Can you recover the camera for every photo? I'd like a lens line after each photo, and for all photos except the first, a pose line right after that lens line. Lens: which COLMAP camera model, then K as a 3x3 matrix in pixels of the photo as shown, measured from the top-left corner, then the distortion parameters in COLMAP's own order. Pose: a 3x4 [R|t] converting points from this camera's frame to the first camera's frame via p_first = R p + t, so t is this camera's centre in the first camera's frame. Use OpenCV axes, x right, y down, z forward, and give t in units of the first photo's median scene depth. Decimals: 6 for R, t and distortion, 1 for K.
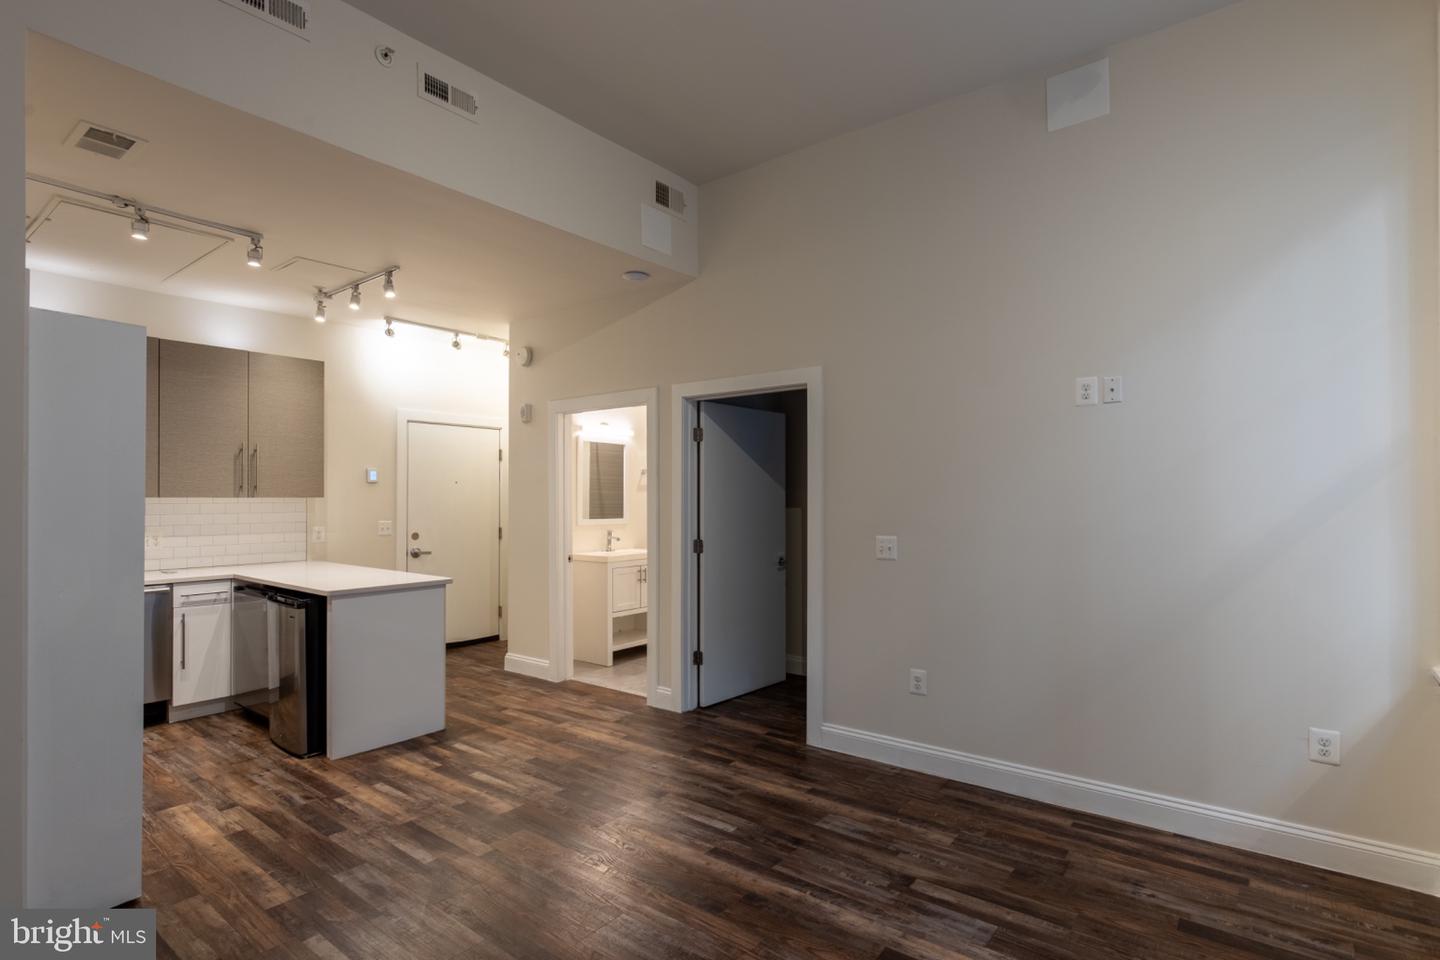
lens RADIAL K [[726.1, 0, 758.2], [0, 726.1, 487.3], [0, 0, 1]] dist [0.009725, -0.000086]
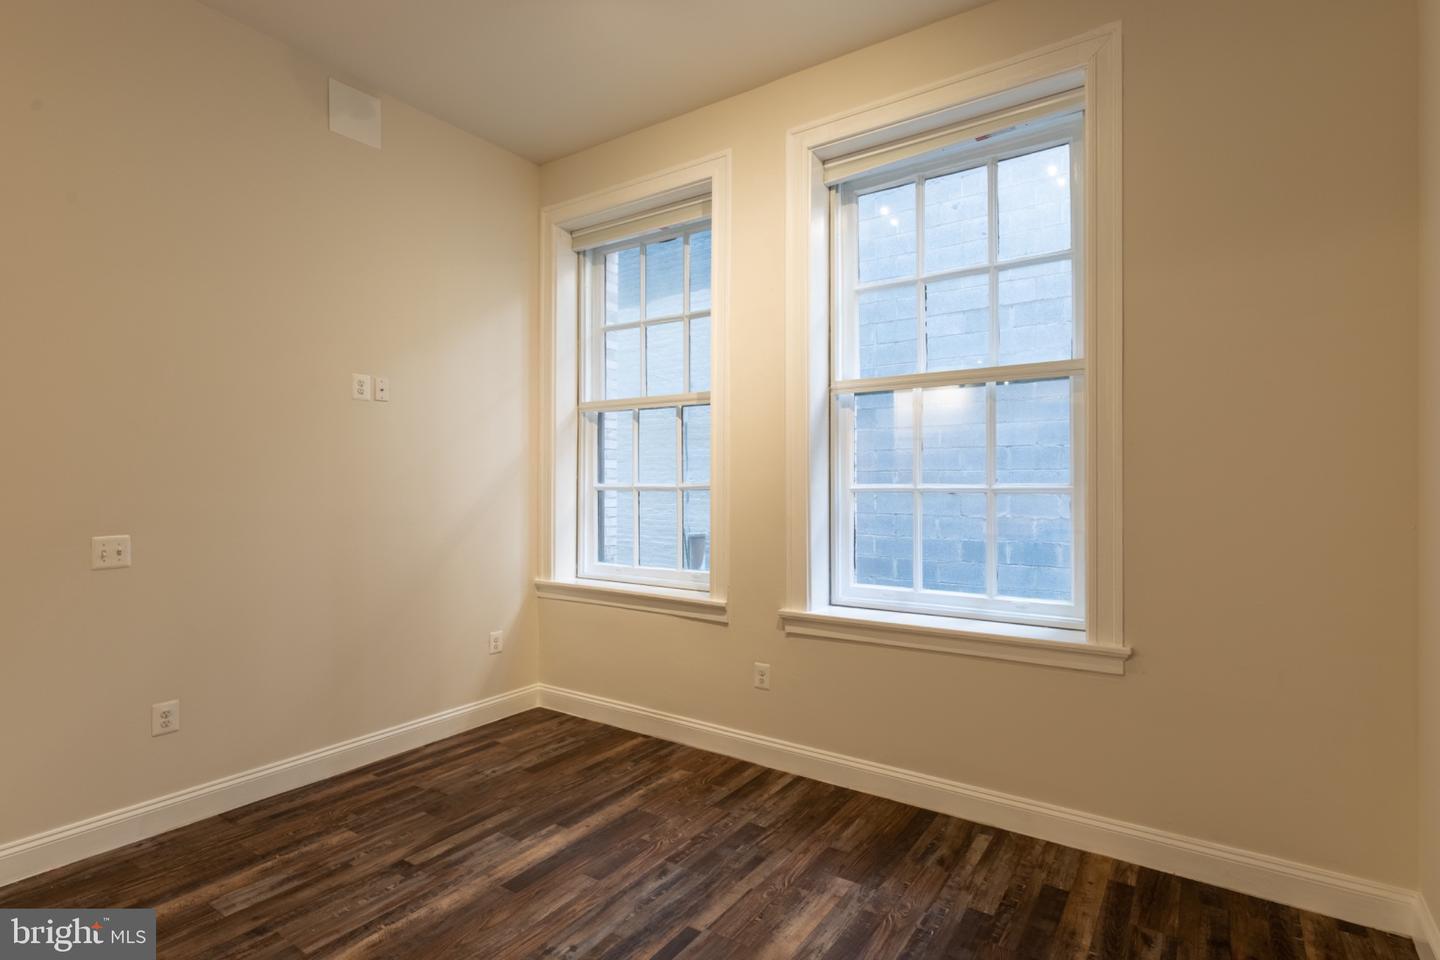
lens RADIAL K [[709.8, 0, 710.9], [0, 709.8, 479.6], [0, 0, 1]] dist [-0.000618, 0.000320]
pose [[-0.032288, 0.009158, 0.999437, -0.620175], [-0.014018, 0.999856, -0.009615, 0.011294], [-0.999380, -0.014320, -0.032155, 0.485178]]
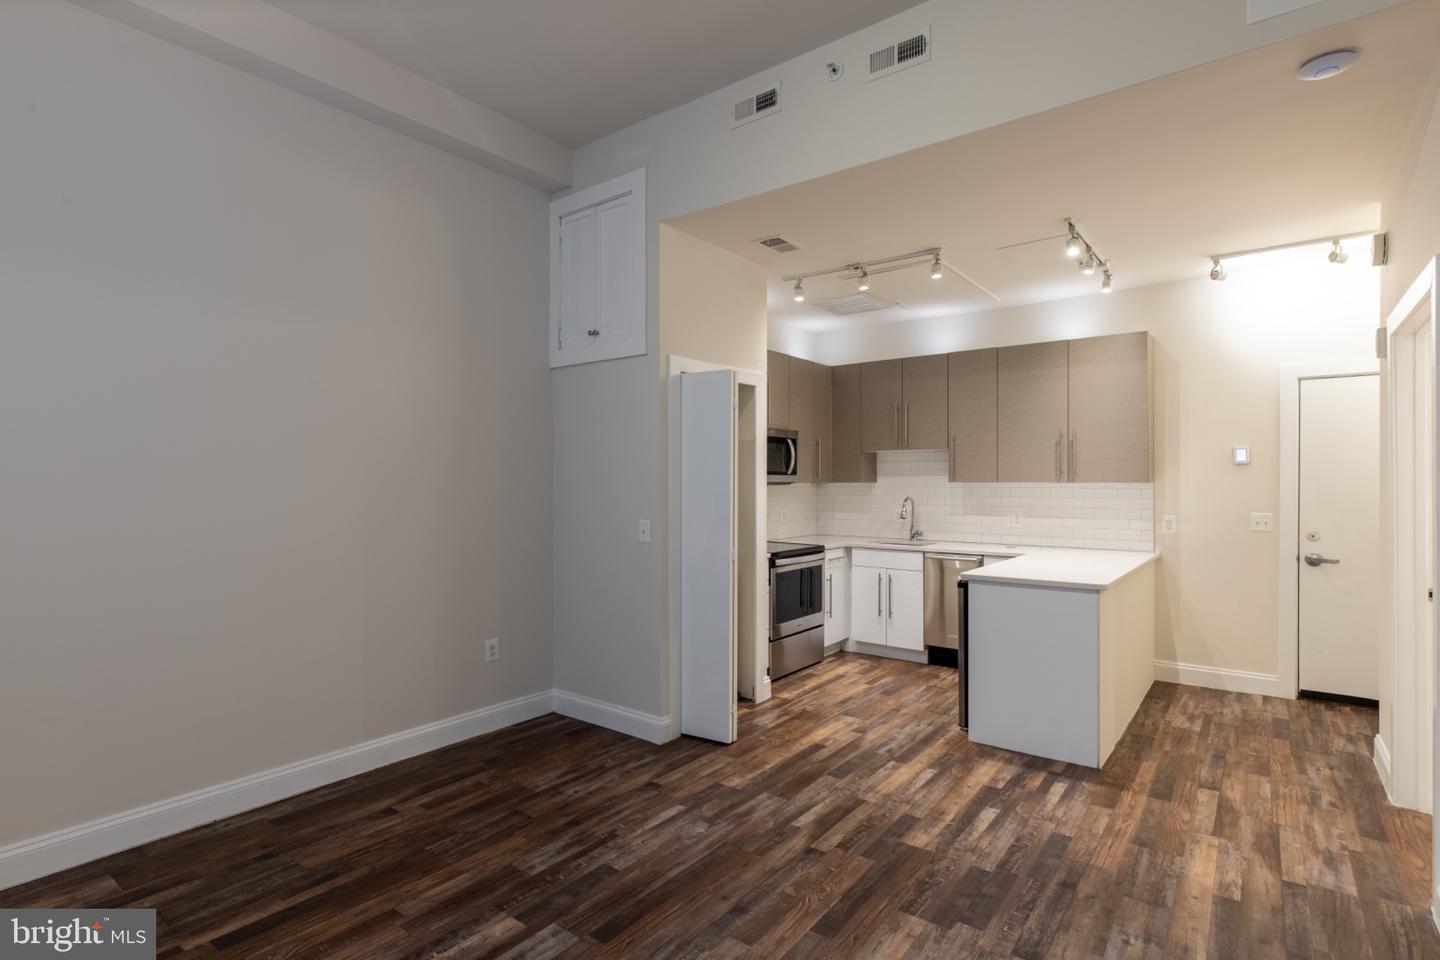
lens RADIAL K [[735.7, 0, 685.1], [0, 735.7, 485.1], [0, 0, 1]] dist [0.001614, 0.000386]
pose [[-0.045584, 0.008925, -0.998921, 0.521159], [0.014377, 0.999862, 0.008278, 0.002042], [0.998857, -0.013984, -0.045706, 0.738373]]
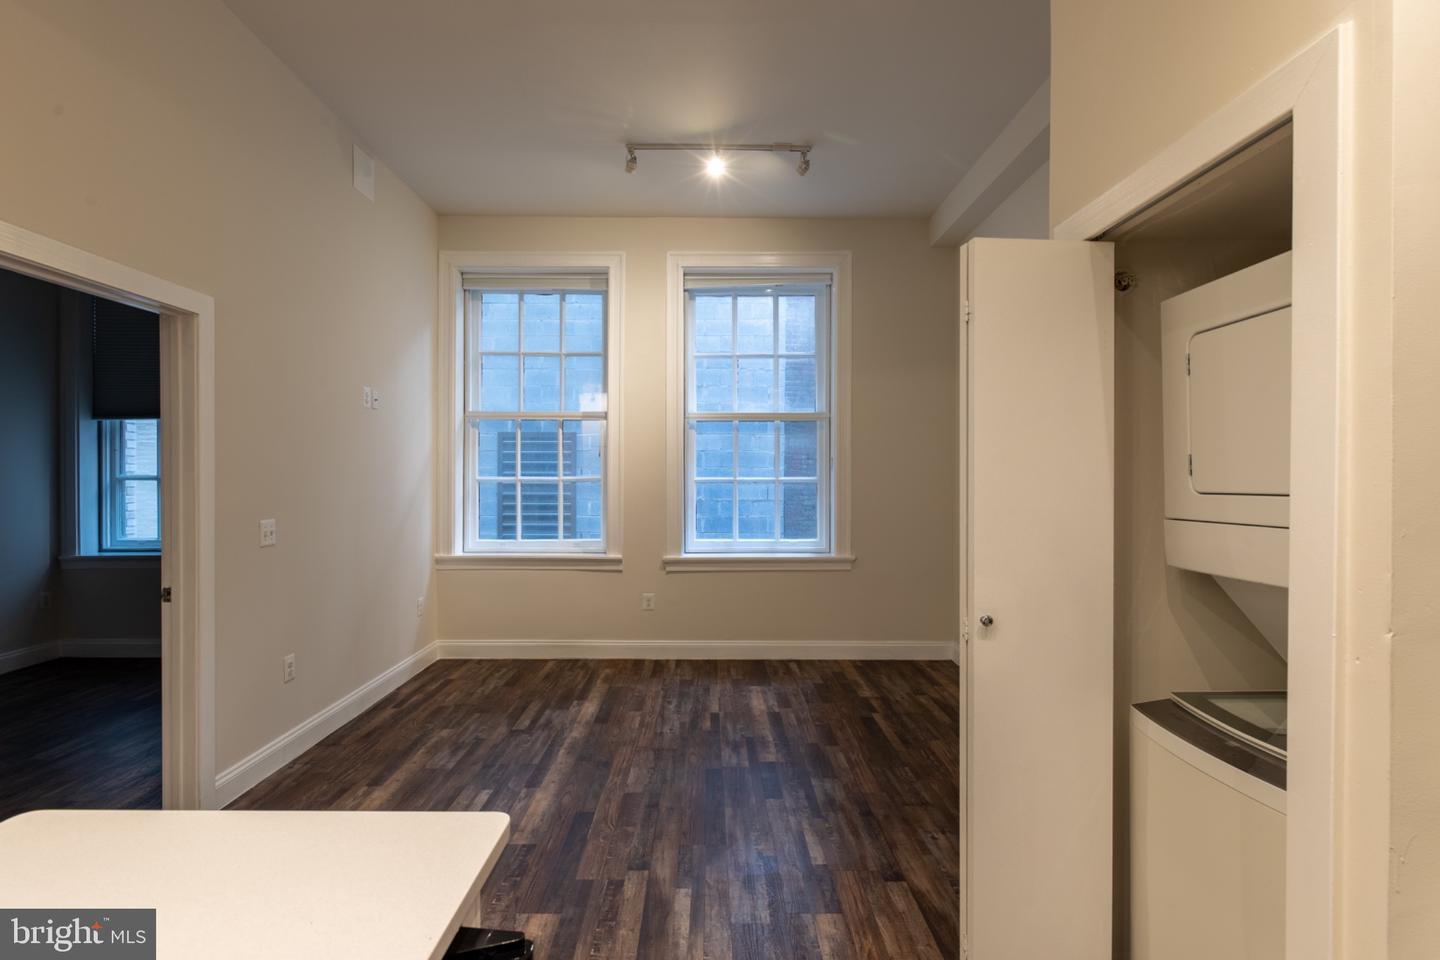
lens RADIAL K [[709.8, 0, 710.9], [0, 709.8, 479.6], [0, 0, 1]] dist [-0.000618, 0.000320]
pose [[-0.600847, 0.000488, 0.799364, -0.948661], [-0.009012, 0.999932, -0.007384, 0.022878], [-0.799313, -0.011641, -0.600802, 1.231162]]
